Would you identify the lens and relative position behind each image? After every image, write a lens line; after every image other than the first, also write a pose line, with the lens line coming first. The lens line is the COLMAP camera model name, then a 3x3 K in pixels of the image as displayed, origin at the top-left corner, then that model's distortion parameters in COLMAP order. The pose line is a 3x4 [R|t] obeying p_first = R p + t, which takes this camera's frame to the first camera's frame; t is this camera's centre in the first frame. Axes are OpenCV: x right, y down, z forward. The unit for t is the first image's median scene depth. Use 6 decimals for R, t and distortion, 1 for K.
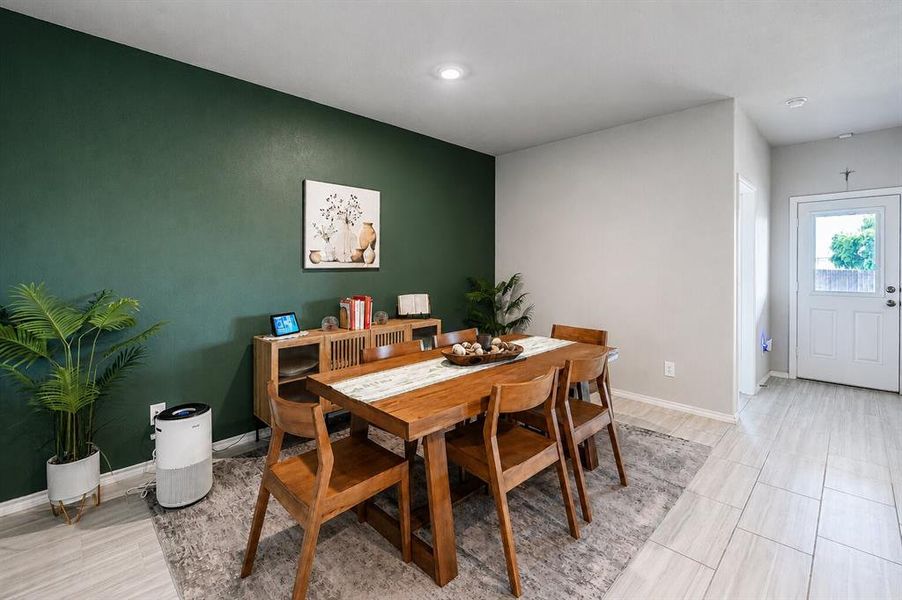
lens RADIAL K [[394.2, 0, 448.3], [0, 394.2, 295.1], [0, 0, 1]] dist [0.001264, 0.000210]
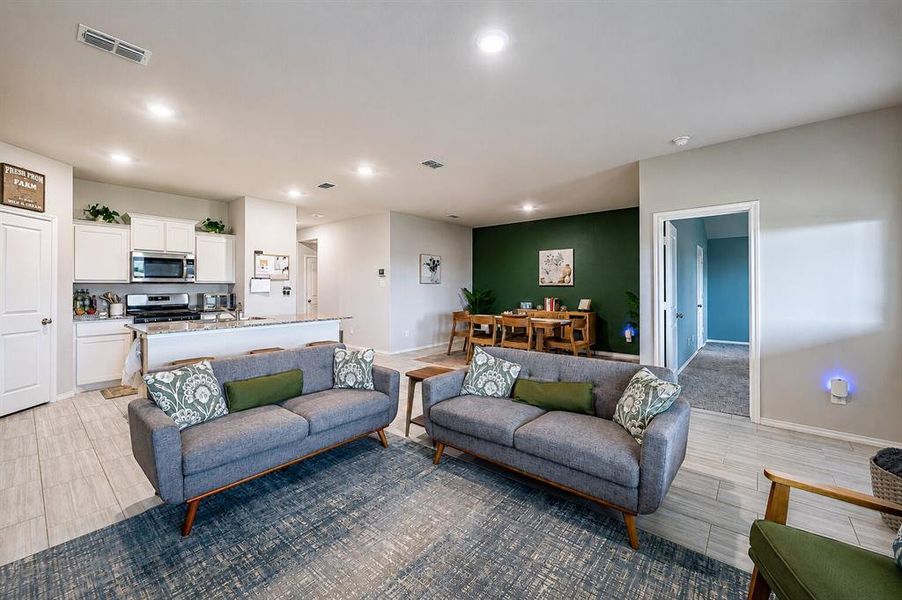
lens RADIAL K [[359.0, 0, 443.3], [0, 359.0, 285.3], [0, 0, 1]] dist [-0.000457, 0.000555]
pose [[0.082032, 0.001386, -0.996629, 1.697635], [-0.078558, 0.996897, -0.005080, -0.007482], [0.993529, 0.078710, 0.081887, 0.191548]]
